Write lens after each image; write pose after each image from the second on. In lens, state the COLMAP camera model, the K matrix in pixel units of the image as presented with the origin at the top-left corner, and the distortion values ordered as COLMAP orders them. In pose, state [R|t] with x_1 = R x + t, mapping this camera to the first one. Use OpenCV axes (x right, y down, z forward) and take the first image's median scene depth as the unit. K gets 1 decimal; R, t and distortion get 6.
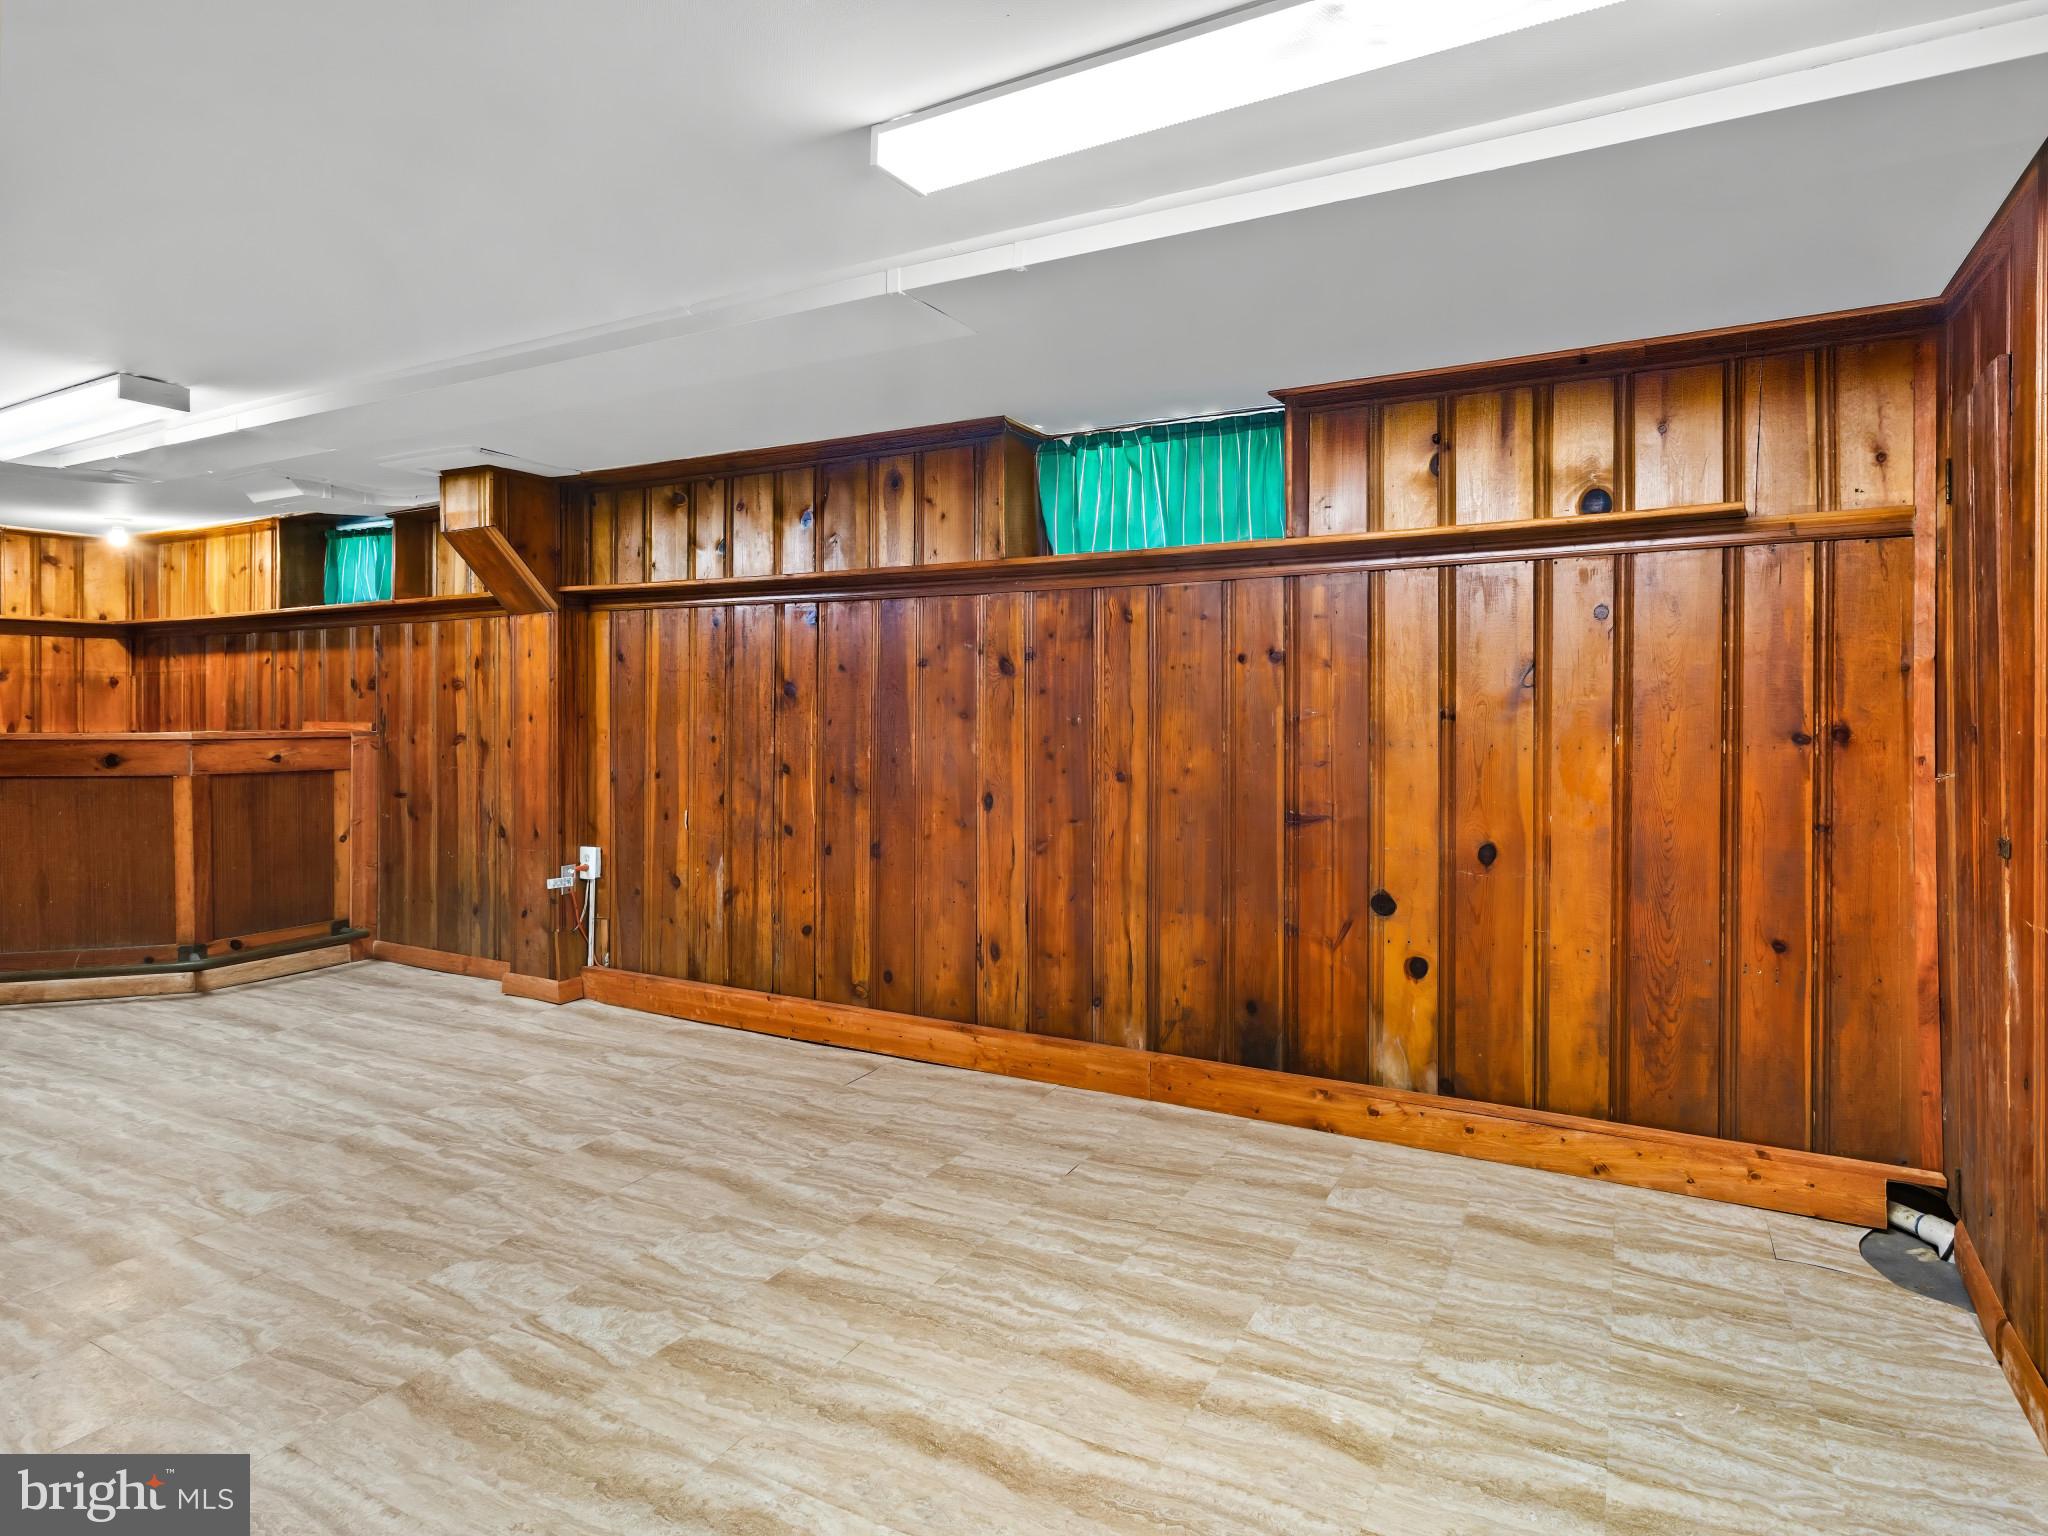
lens RADIAL K [[1137.1, 0, 1030.7], [0, 1137.1, 773.8], [0, 0, 1]] dist [-0.008188, 0.008521]
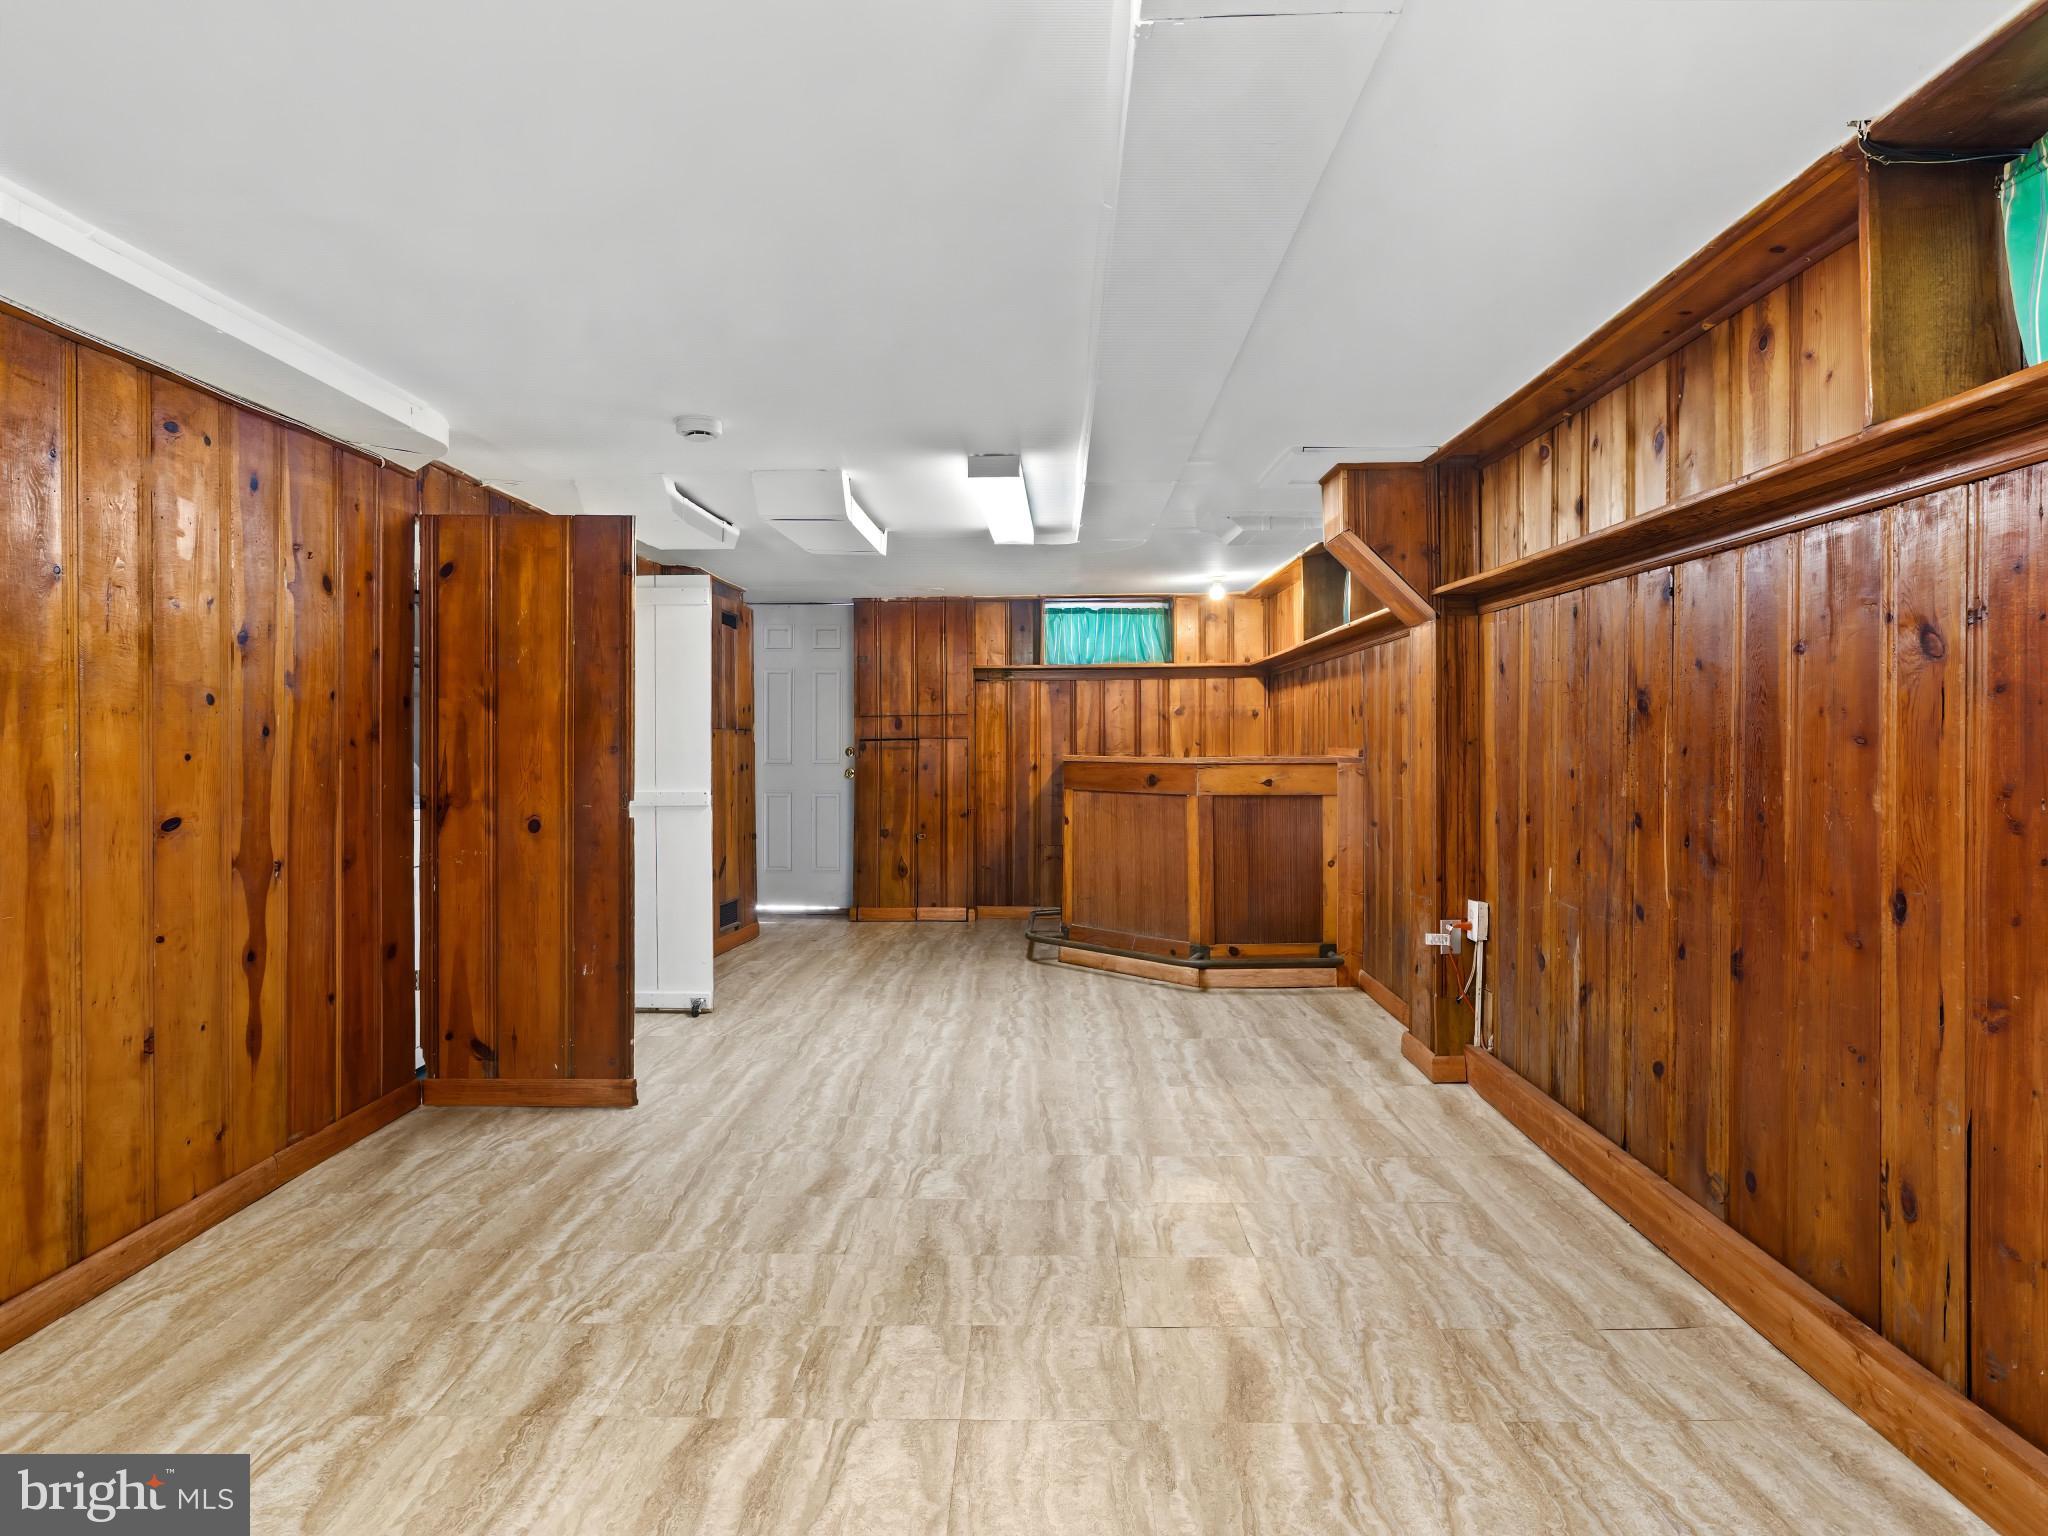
lens RADIAL K [[1137.1, 0, 1030.7], [0, 1137.1, 773.8], [0, 0, 1]] dist [-0.008188, 0.008521]
pose [[0.460982, 0.022920, -0.887114, 0.211927], [-0.043430, 0.999051, 0.003244, -0.018389], [0.886346, 0.037032, 0.461540, 0.372405]]
